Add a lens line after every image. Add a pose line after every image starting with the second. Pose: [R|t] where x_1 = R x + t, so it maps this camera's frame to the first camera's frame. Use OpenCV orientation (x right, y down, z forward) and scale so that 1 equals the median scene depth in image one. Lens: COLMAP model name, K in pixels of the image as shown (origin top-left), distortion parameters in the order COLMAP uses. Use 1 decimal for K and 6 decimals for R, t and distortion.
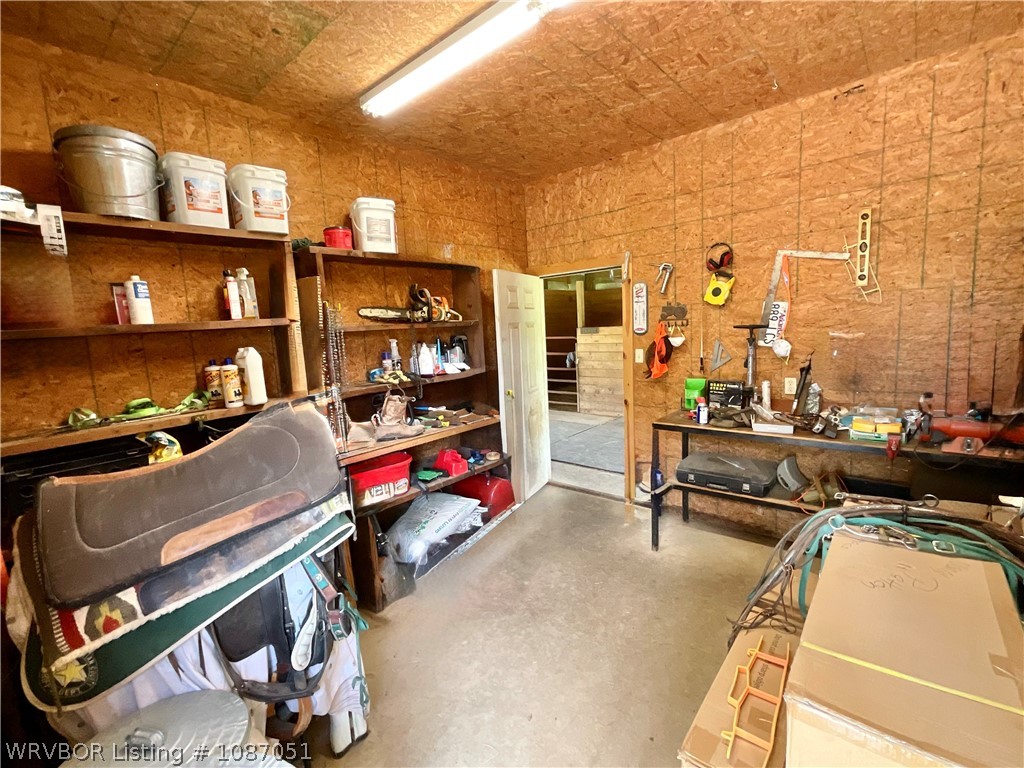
lens RADIAL K [[461.0, 0, 513.5], [0, 461.0, 382.7], [0, 0, 1]] dist [-0.000068, 0.000000]
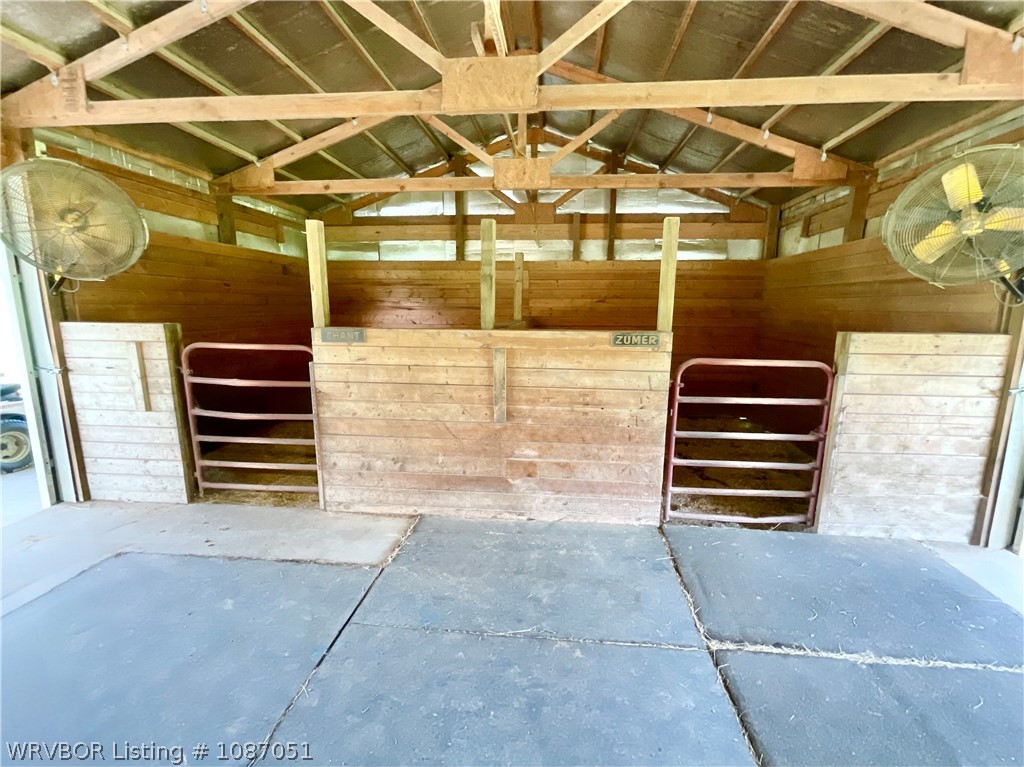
lens RADIAL K [[418.2, 0, 516.5], [0, 418.2, 376.2], [0, 0, 1]] dist [-0.001382, -0.000113]
pose [[0.821637, -0.043902, 0.568318, 0.071339], [0.029248, 0.998963, 0.034883, -0.081781], [-0.569260, -0.012039, 0.822069, 0.572788]]
